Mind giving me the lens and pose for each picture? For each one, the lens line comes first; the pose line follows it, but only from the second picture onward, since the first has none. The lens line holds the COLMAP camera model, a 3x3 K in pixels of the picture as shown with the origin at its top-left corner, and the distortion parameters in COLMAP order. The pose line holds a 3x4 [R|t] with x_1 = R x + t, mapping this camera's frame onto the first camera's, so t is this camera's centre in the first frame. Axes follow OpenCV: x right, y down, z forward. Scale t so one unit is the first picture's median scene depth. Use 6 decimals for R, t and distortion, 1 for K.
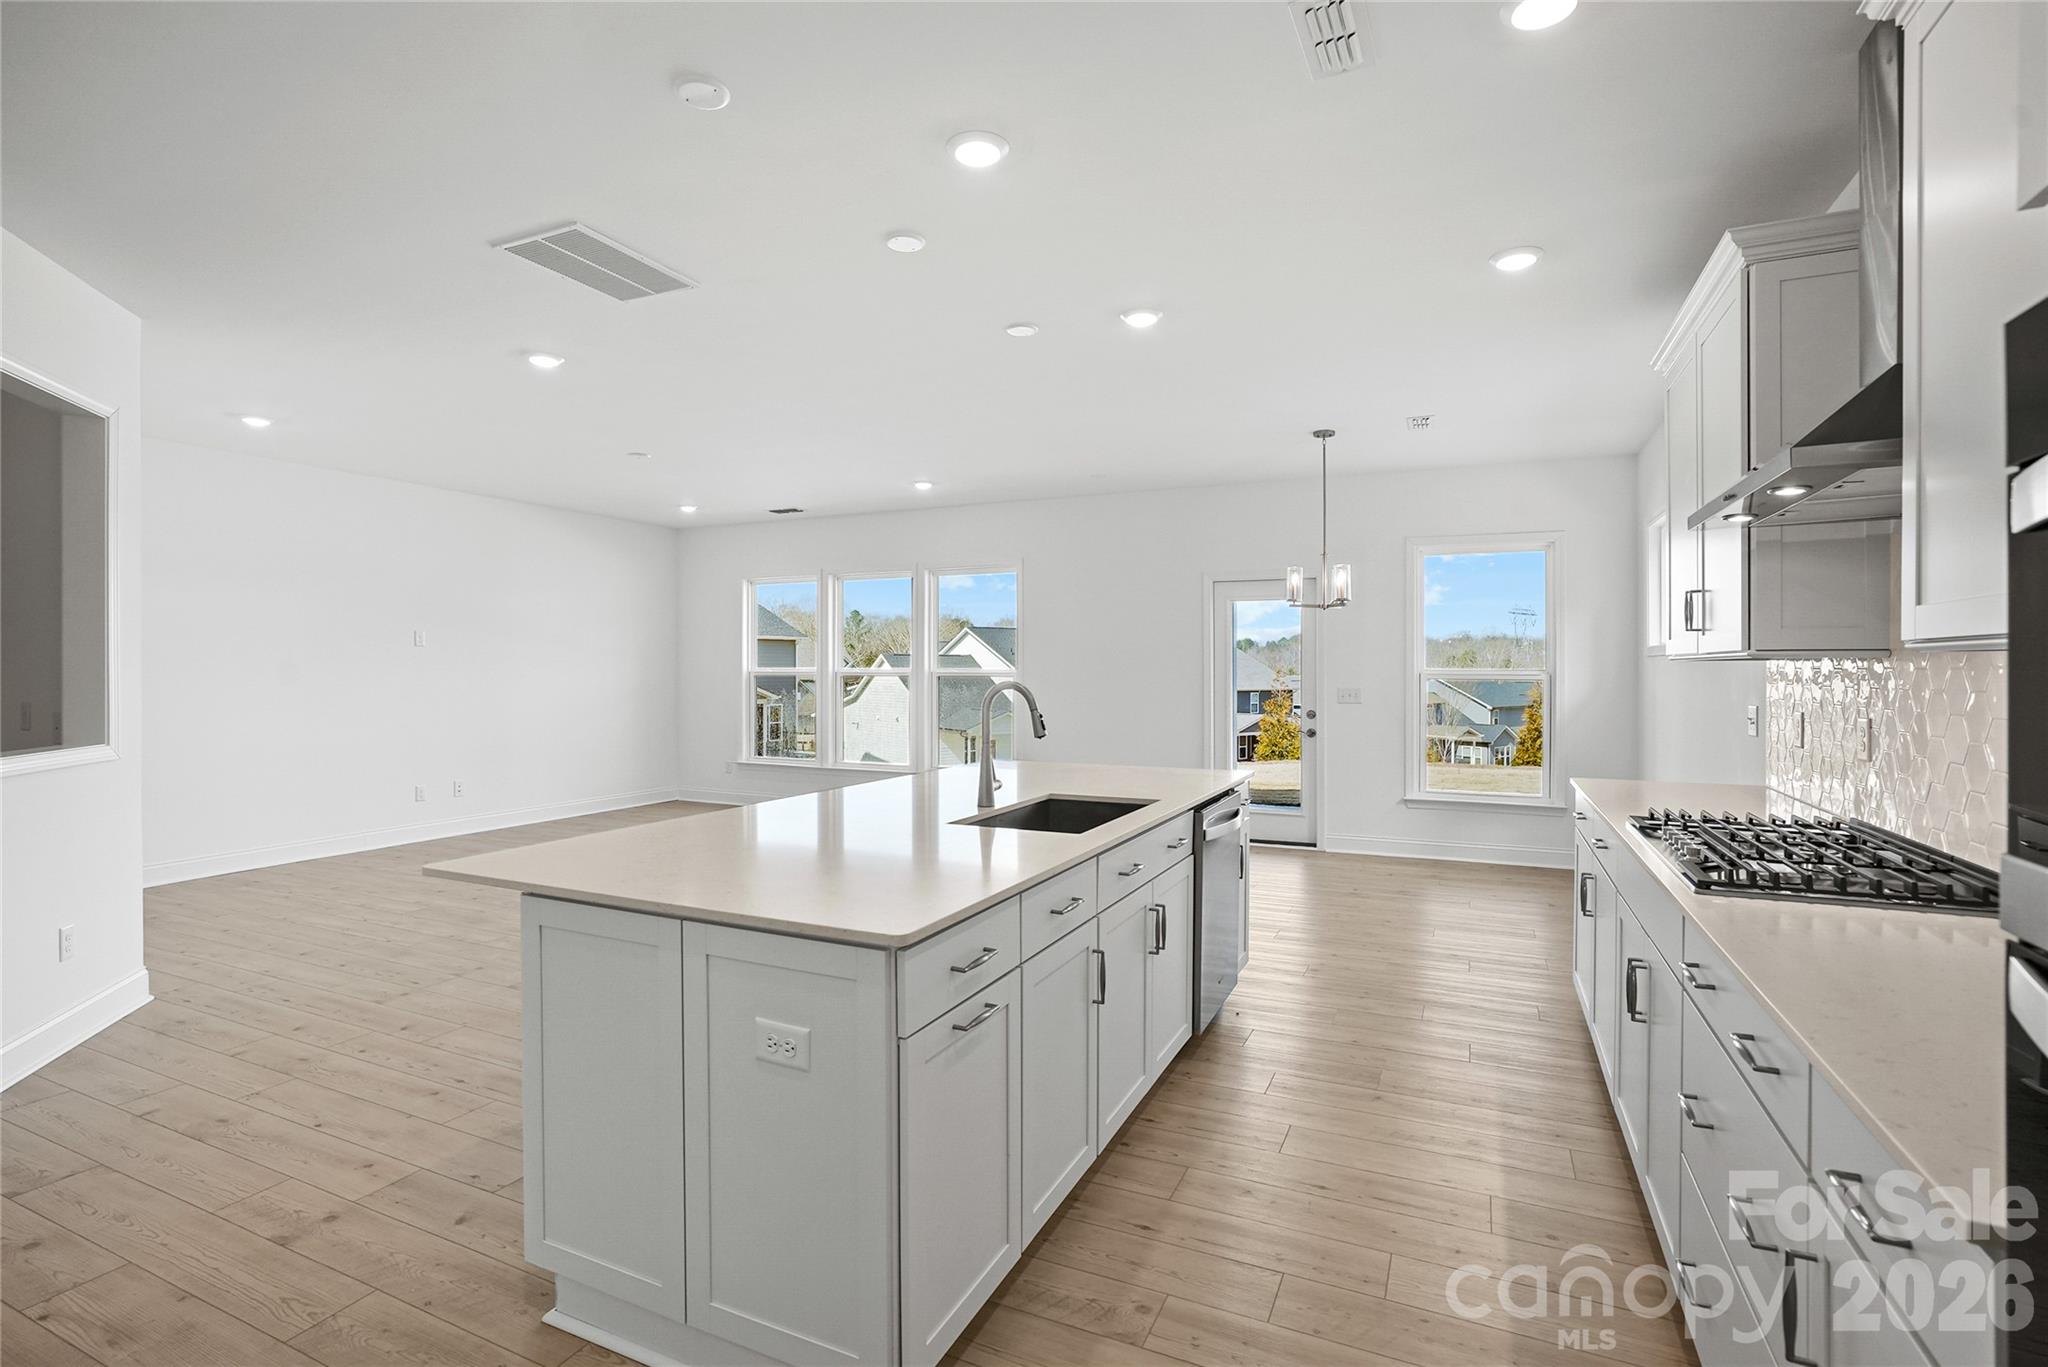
lens RADIAL K [[963.9, 0, 1018.4], [0, 963.9, 662.8], [0, 0, 1]] dist [-0.039948, 0.019553]
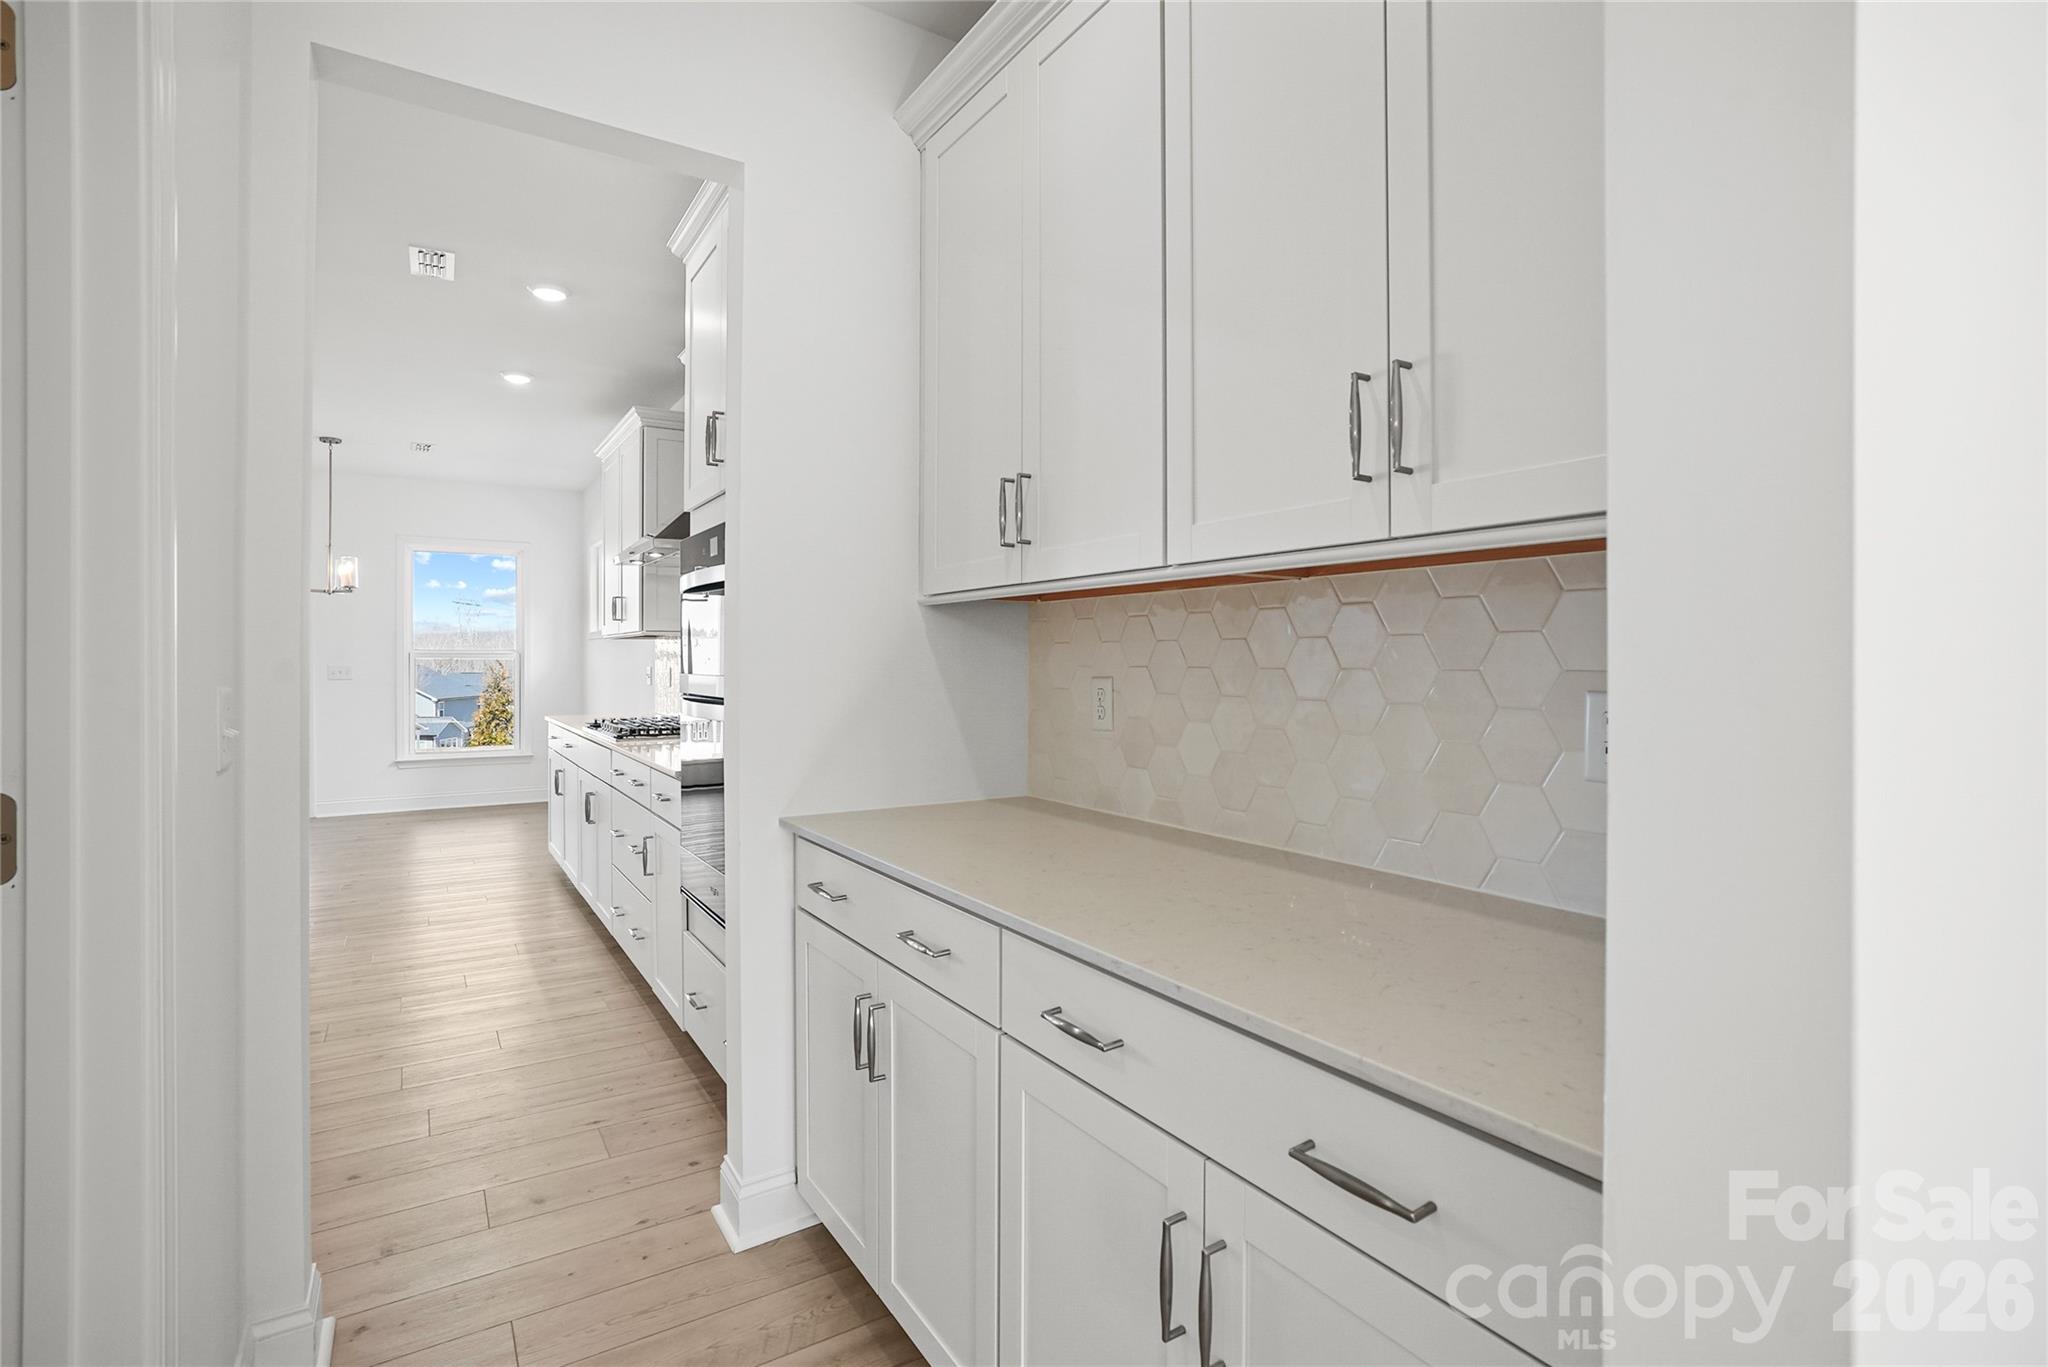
lens RADIAL K [[963.9, 0, 1018.4], [0, 963.9, 662.8], [0, 0, 1]] dist [-0.039948, 0.019553]
pose [[0.530071, -0.004516, 0.847941, -0.233079], [-0.002206, 0.999975, 0.006704, 0.018934], [-0.847950, -0.005424, 0.530048, -0.334504]]
